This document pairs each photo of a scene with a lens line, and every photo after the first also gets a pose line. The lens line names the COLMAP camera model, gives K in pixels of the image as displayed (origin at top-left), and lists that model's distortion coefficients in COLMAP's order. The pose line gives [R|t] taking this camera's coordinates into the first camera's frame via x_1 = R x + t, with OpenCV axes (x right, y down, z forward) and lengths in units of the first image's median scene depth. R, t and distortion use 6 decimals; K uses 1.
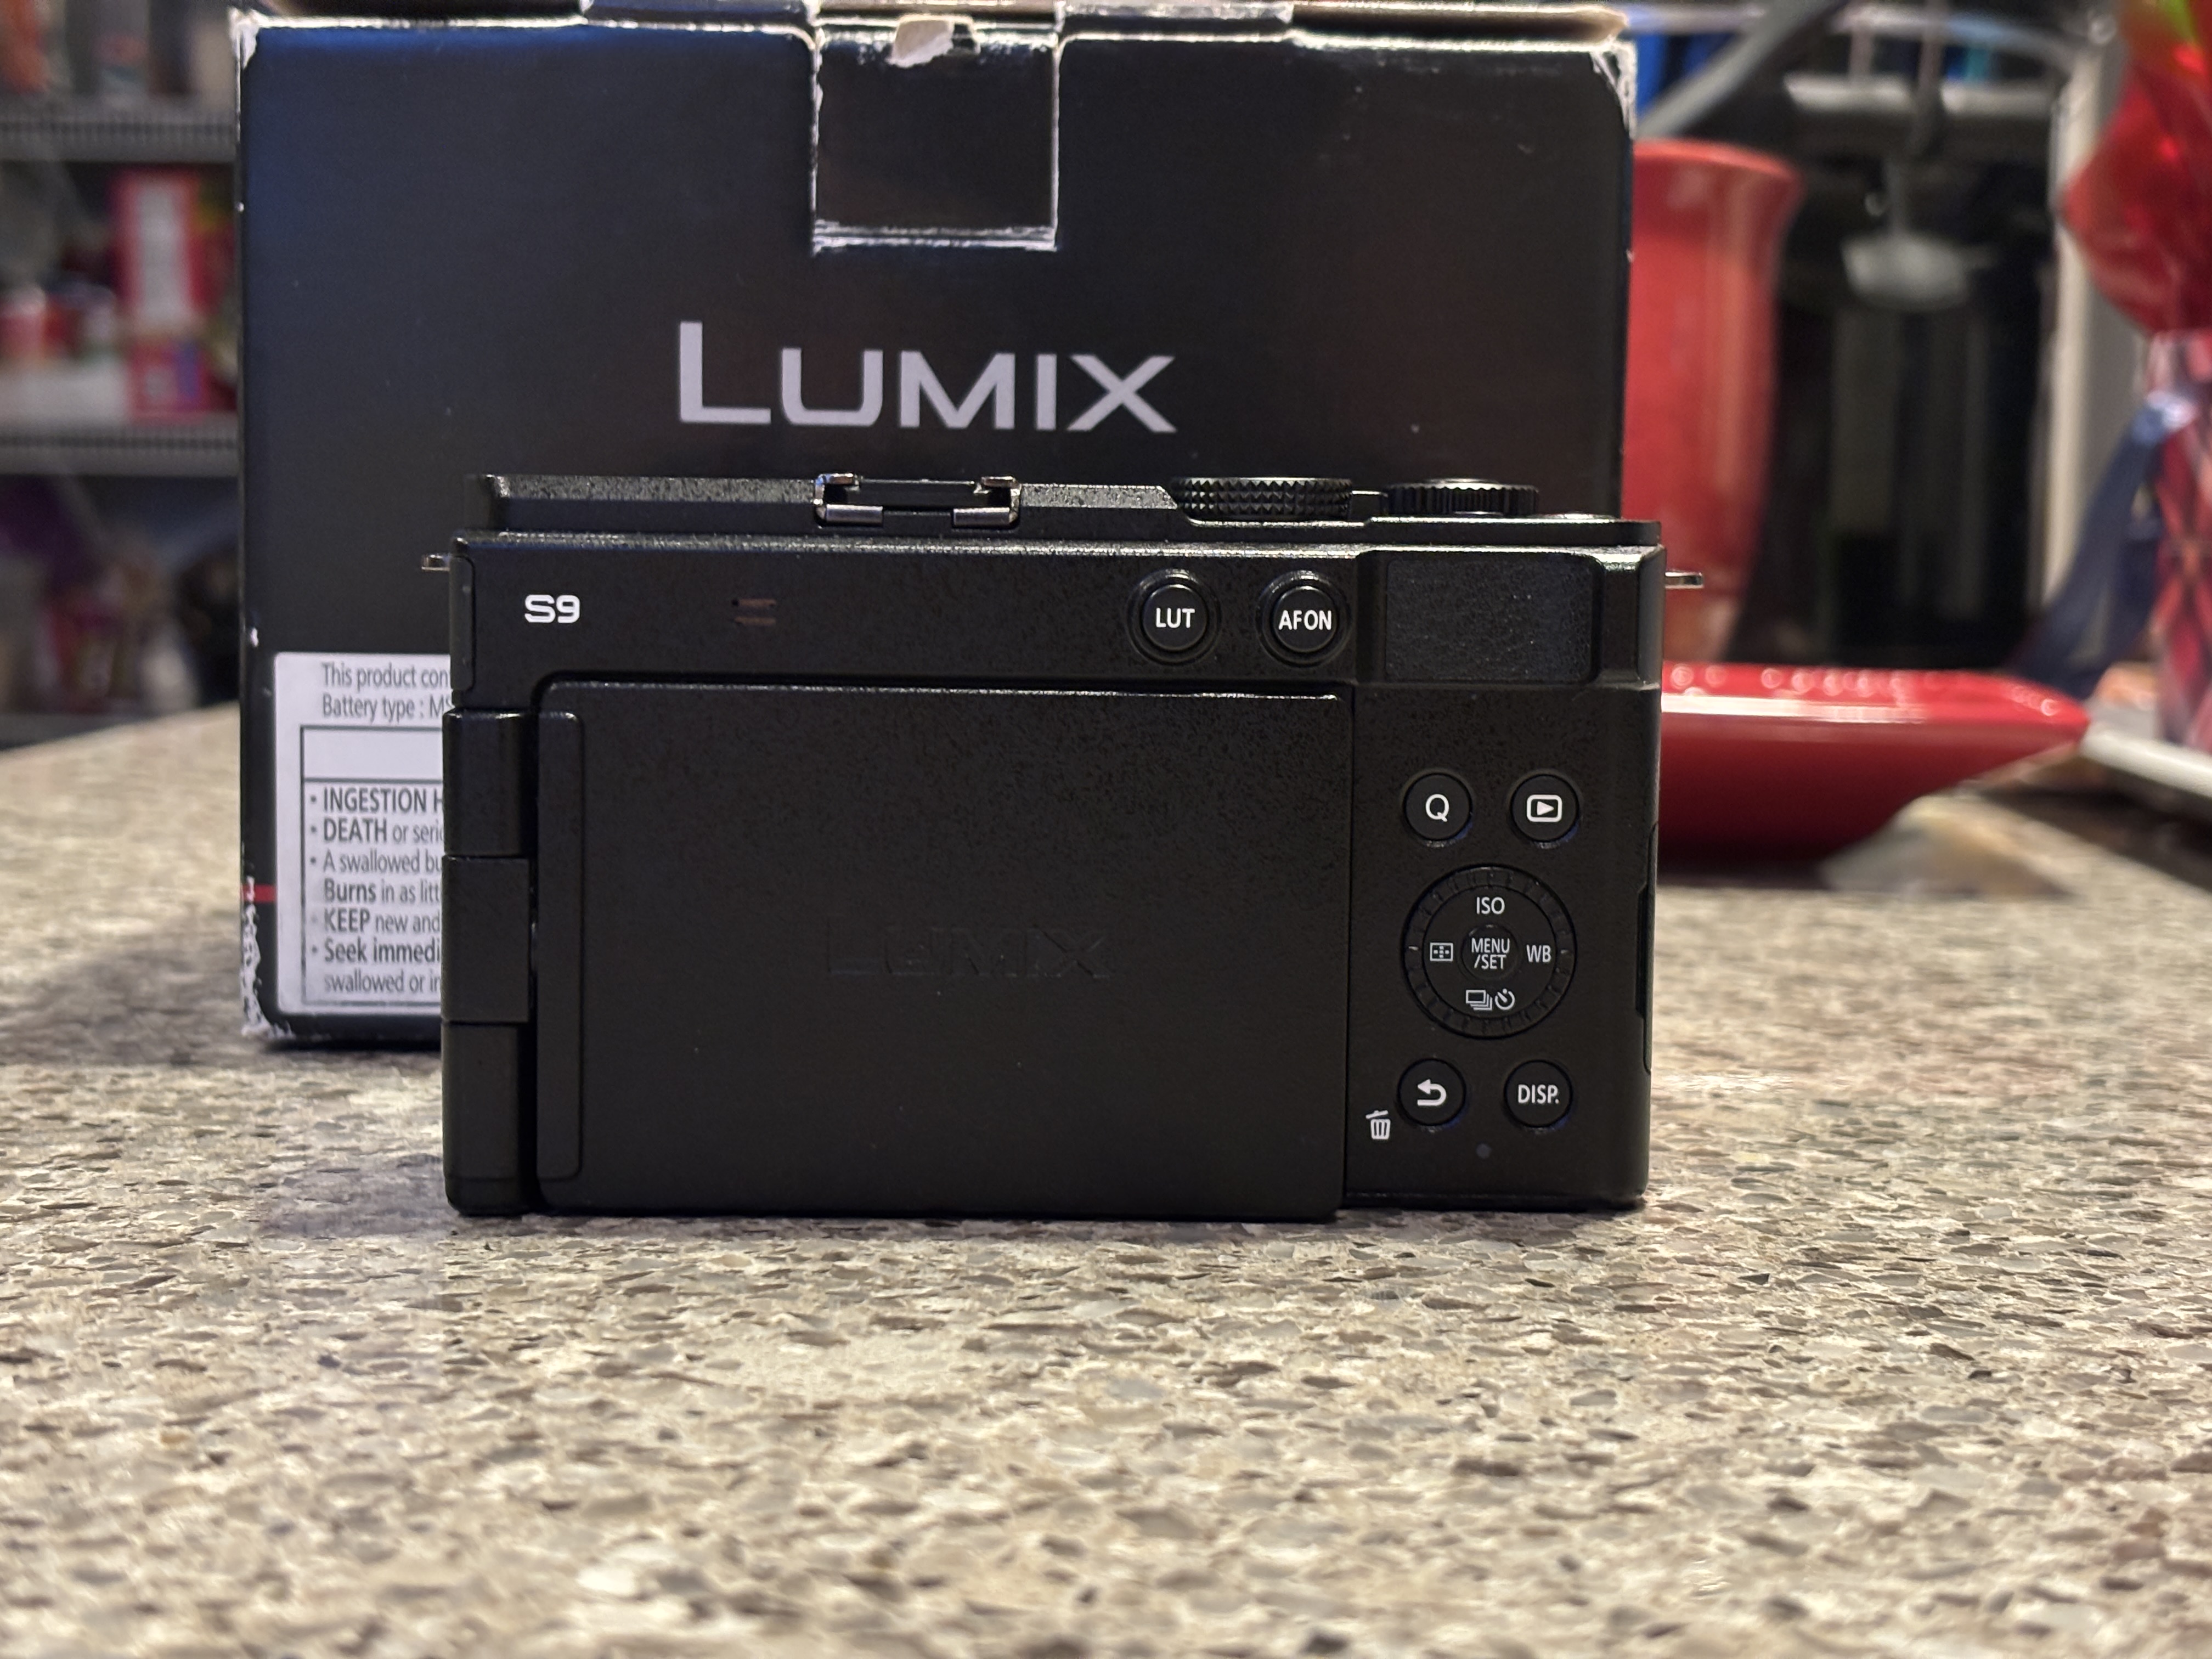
lens RADIAL K [[3413.1, 0, 1106.0], [0, 3413.1, 829.5], [0, 0, 1]] dist [0.264134, -1.196869]
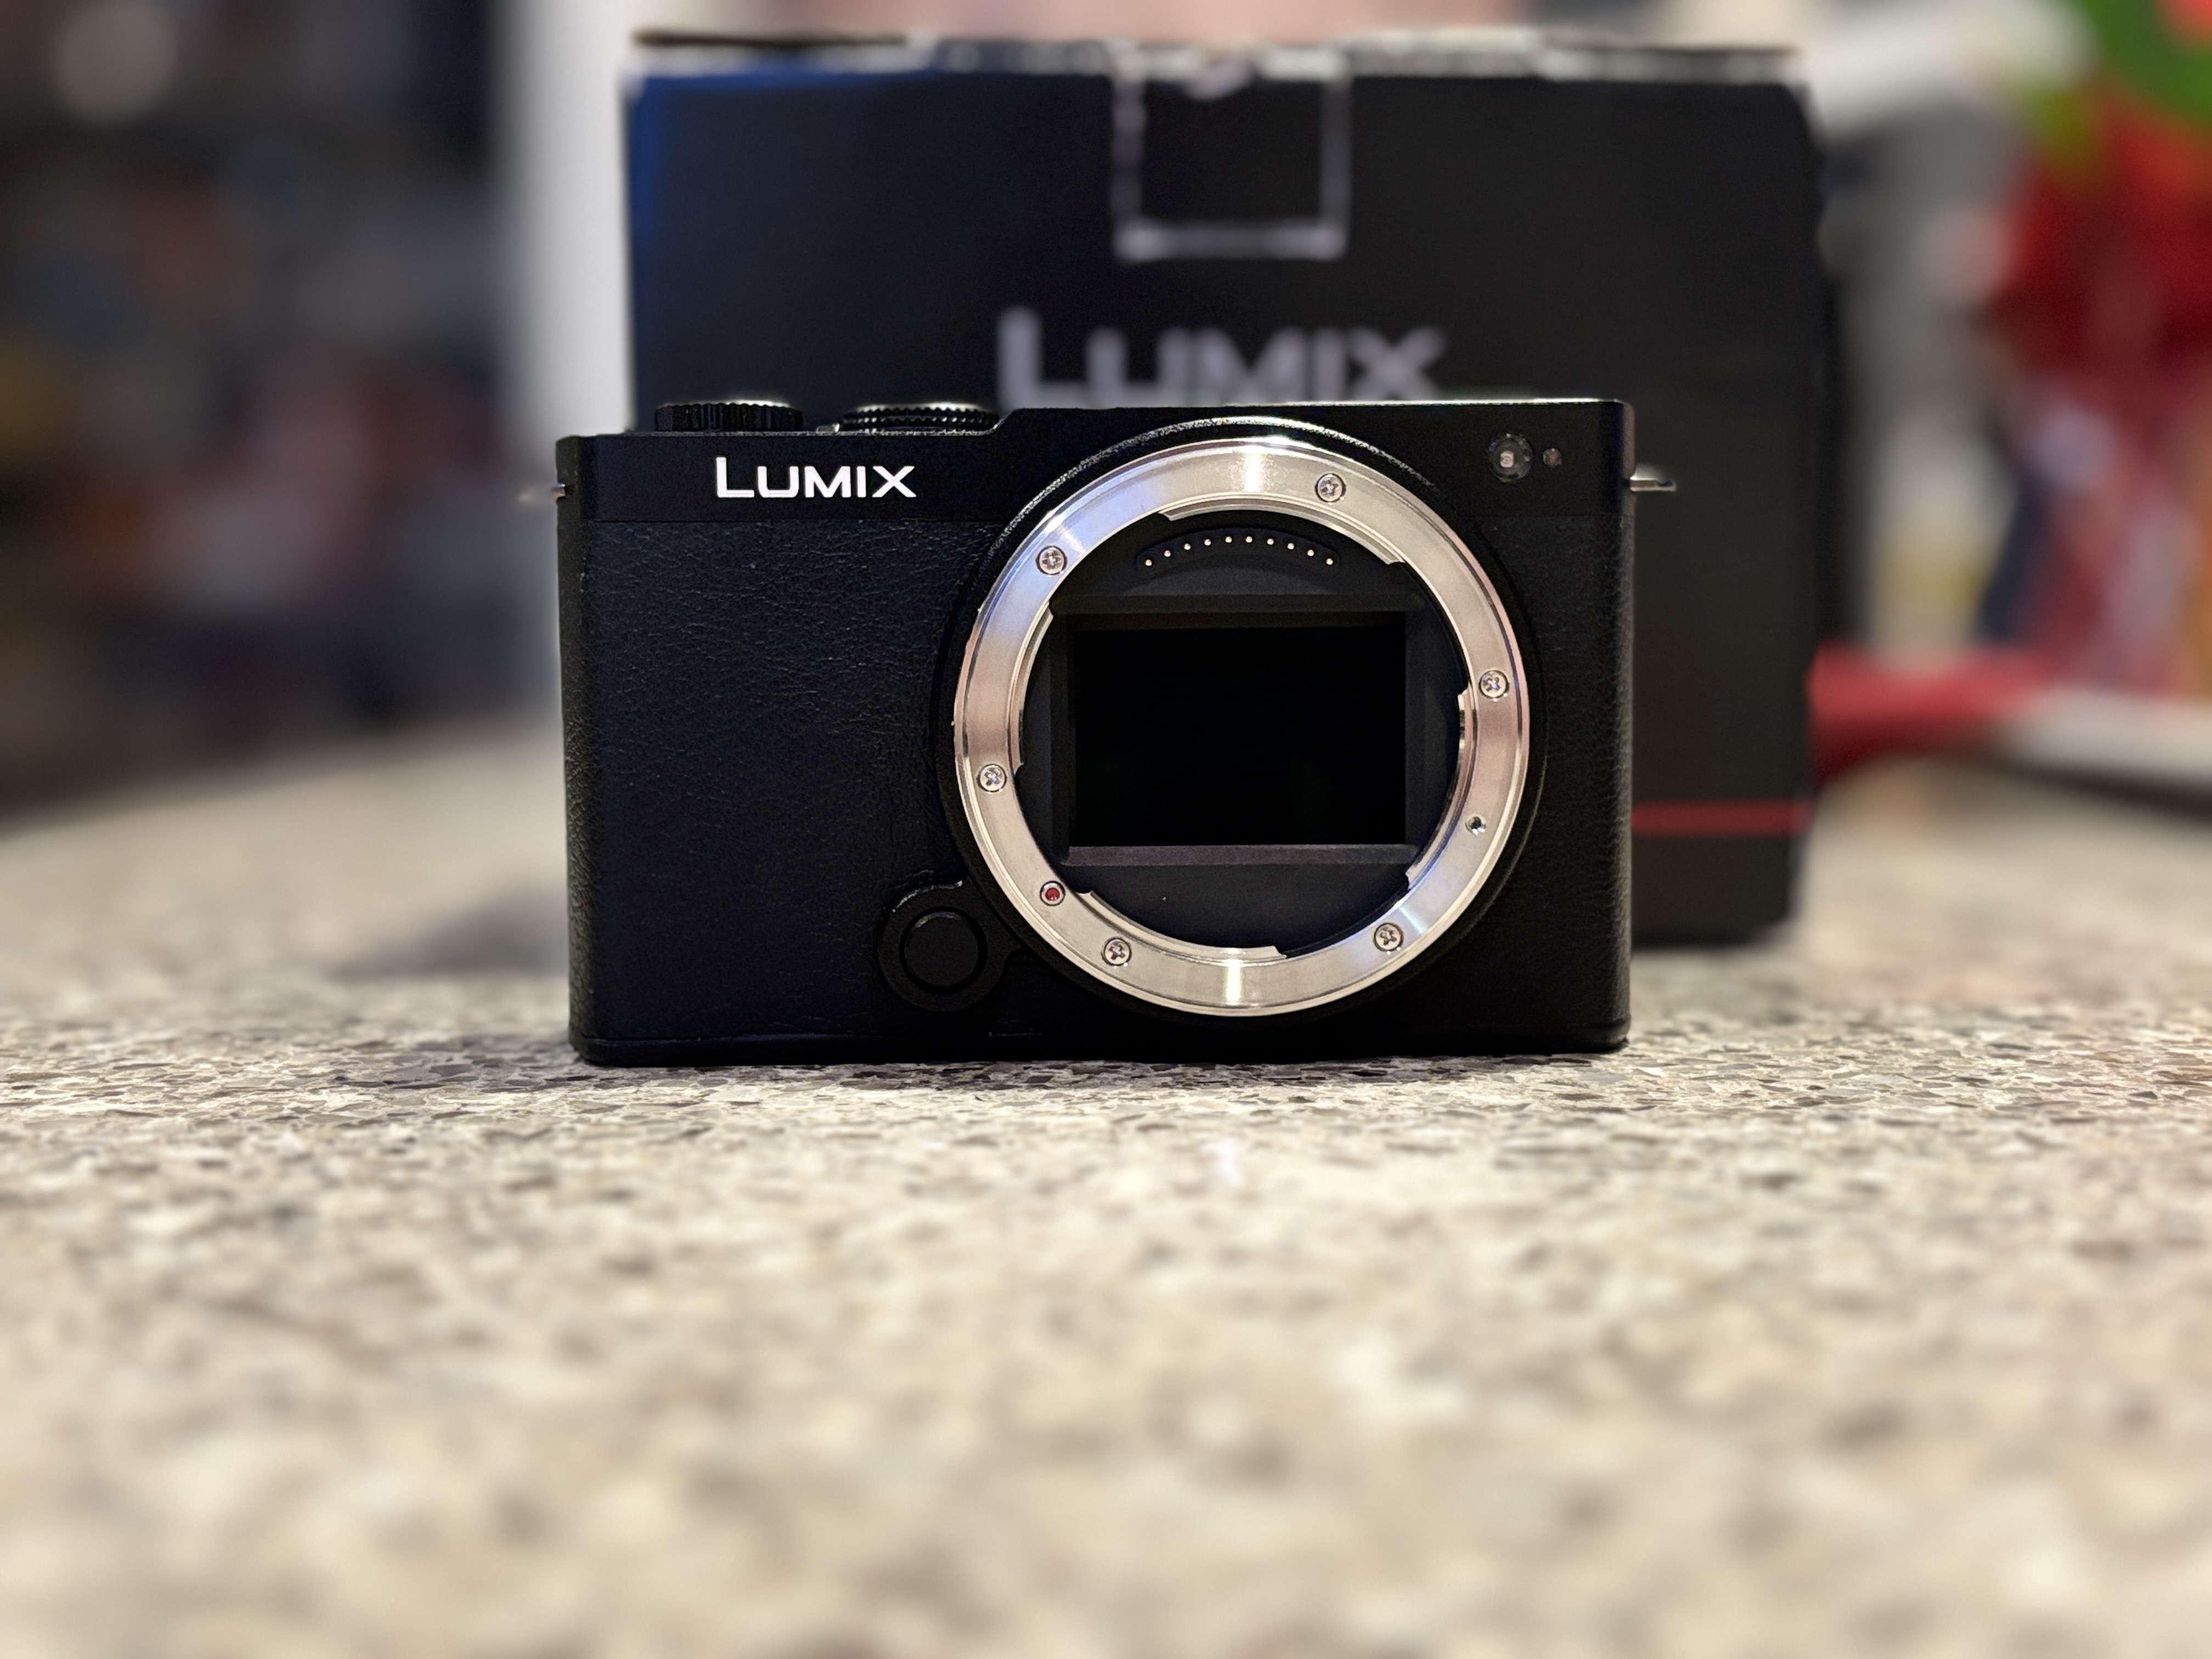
lens RADIAL K [[2578.1, 0, 1106.0], [0, 2578.1, 829.5], [0, 0, 1]] dist [0.162912, -0.652262]
pose [[0.998859, -0.022278, 0.042248, -0.199591], [0.023115, 0.999544, -0.019438, 0.061215], [-0.041795, 0.020393, 0.998918, 0.207266]]
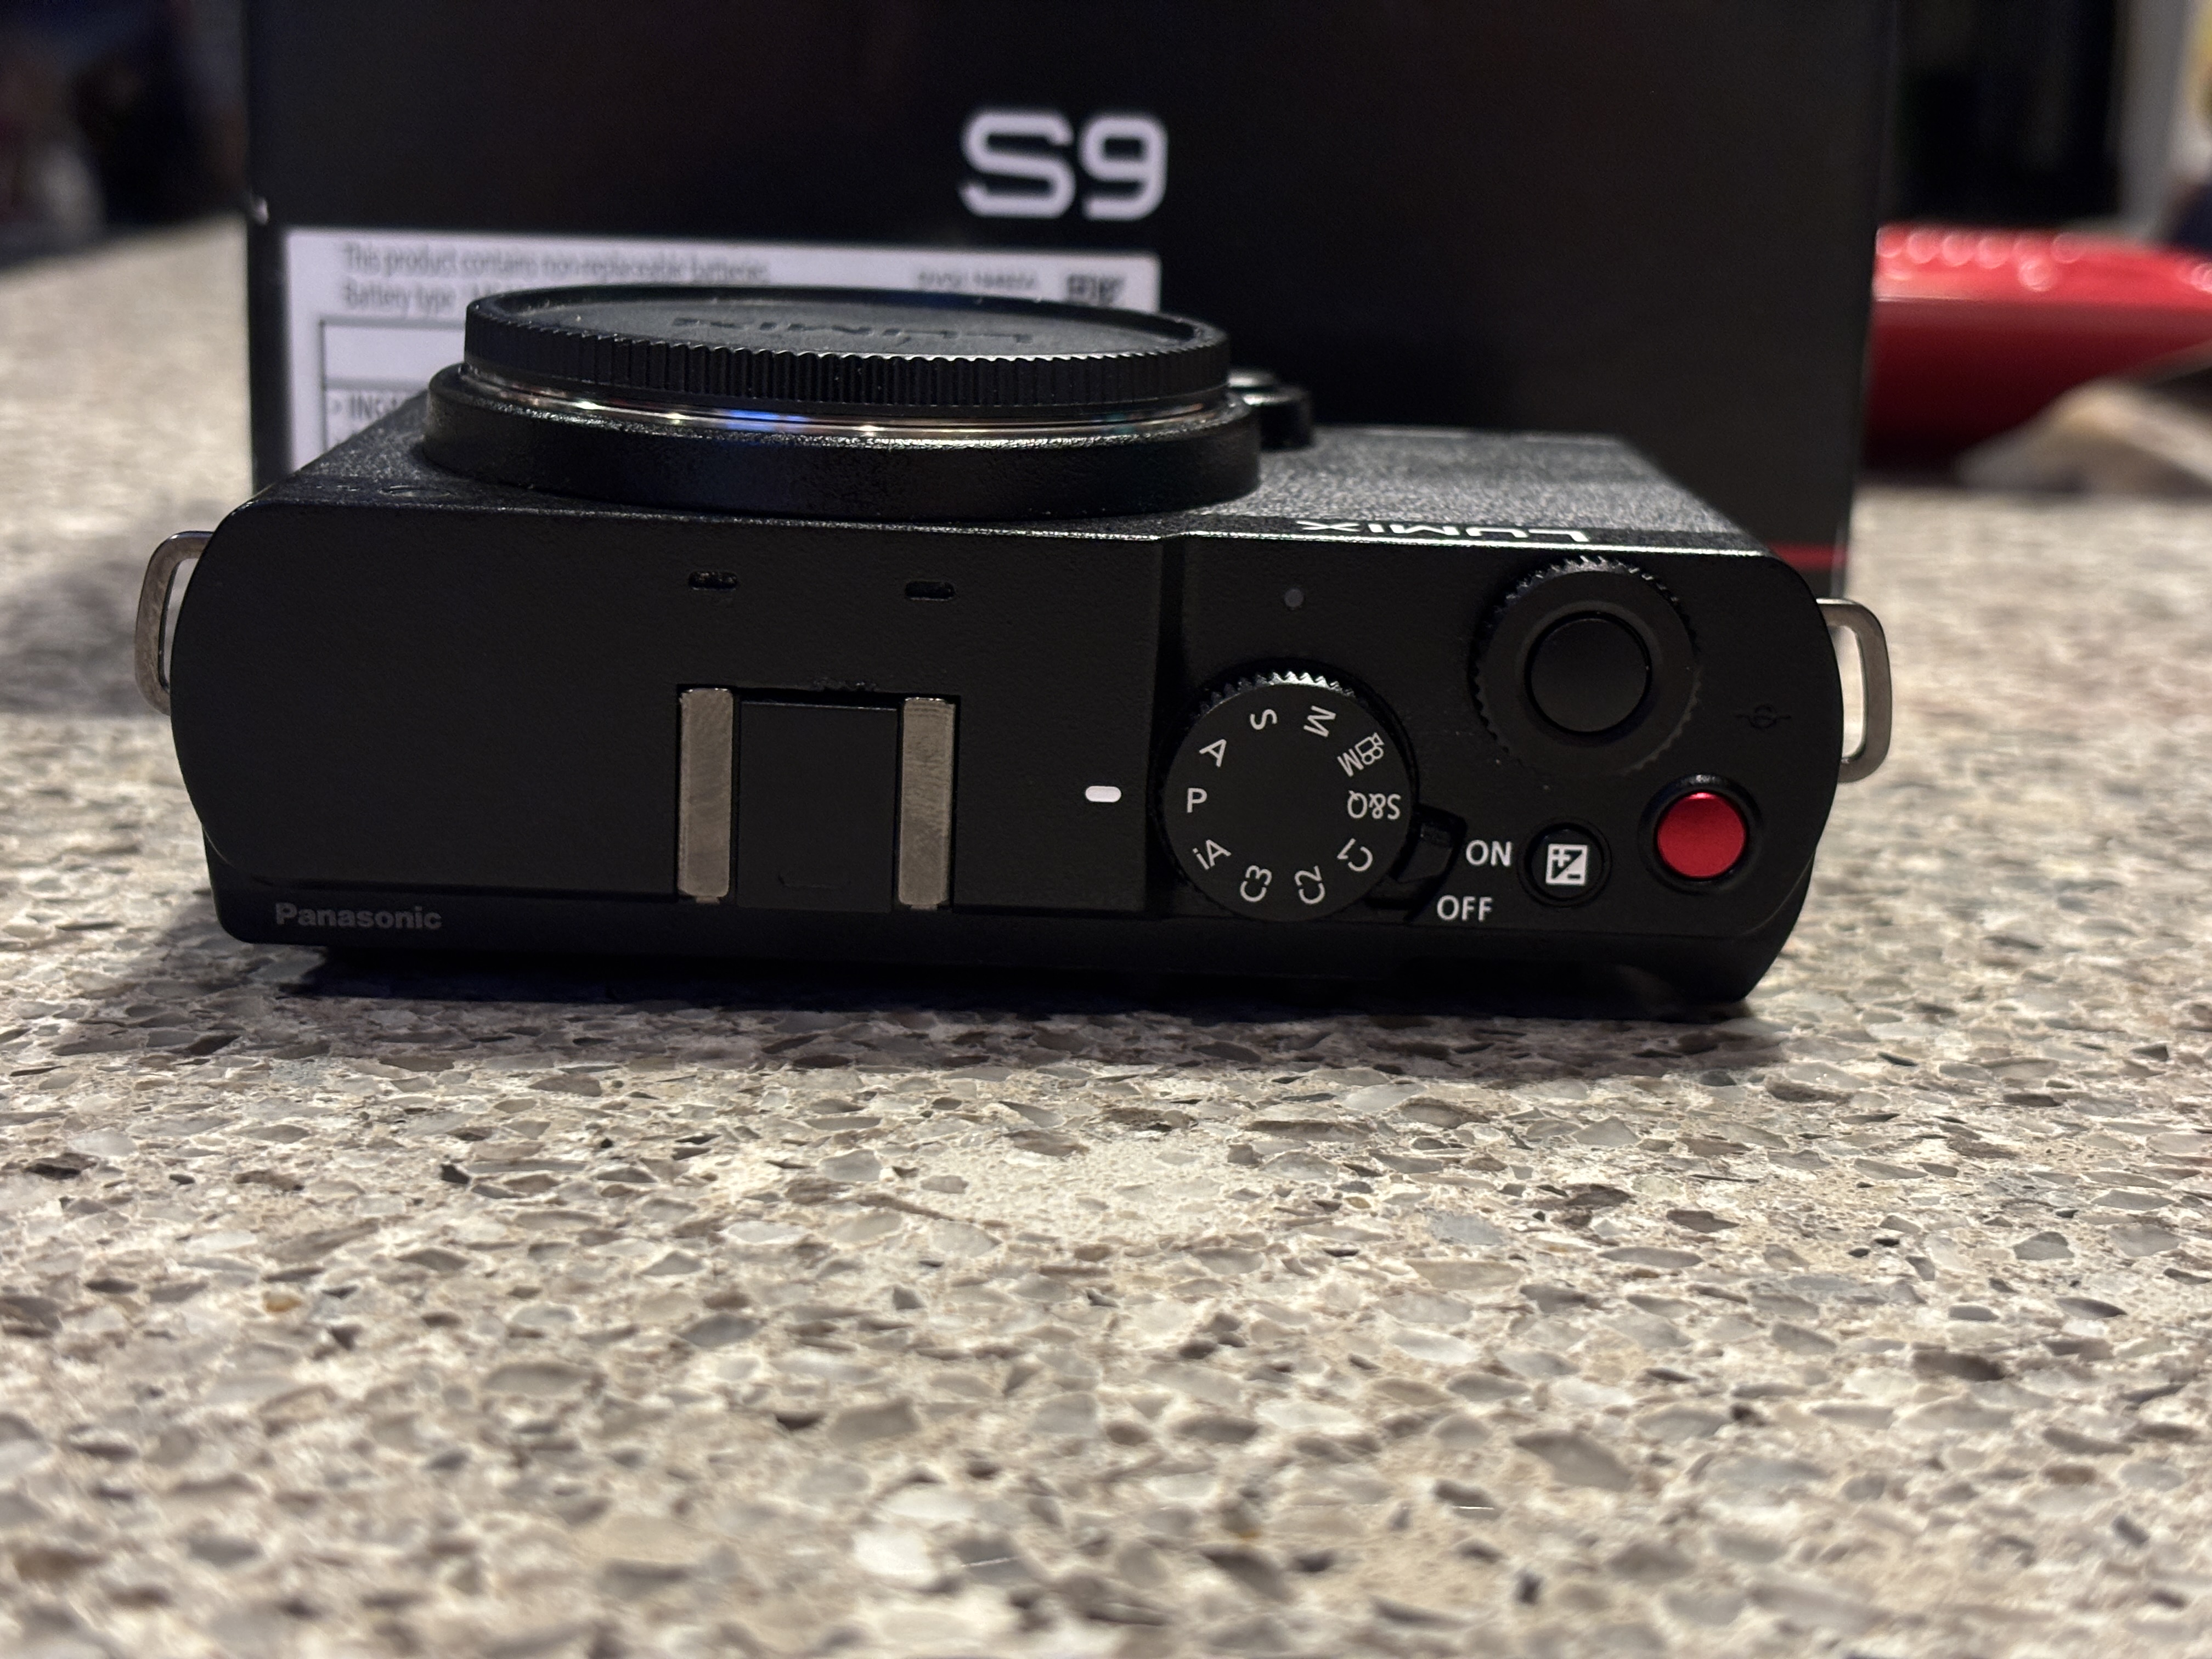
lens RADIAL K [[3414.8, 0, 1074.5], [0, 3414.8, 835.0], [0, 0, 1]] dist [0.274762, -1.311377]
pose [[0.999757, 0.009227, 0.020007, -0.098385], [-0.011933, 0.990131, 0.139634, -0.038557], [-0.018521, -0.139839, 0.990001, 0.217247]]
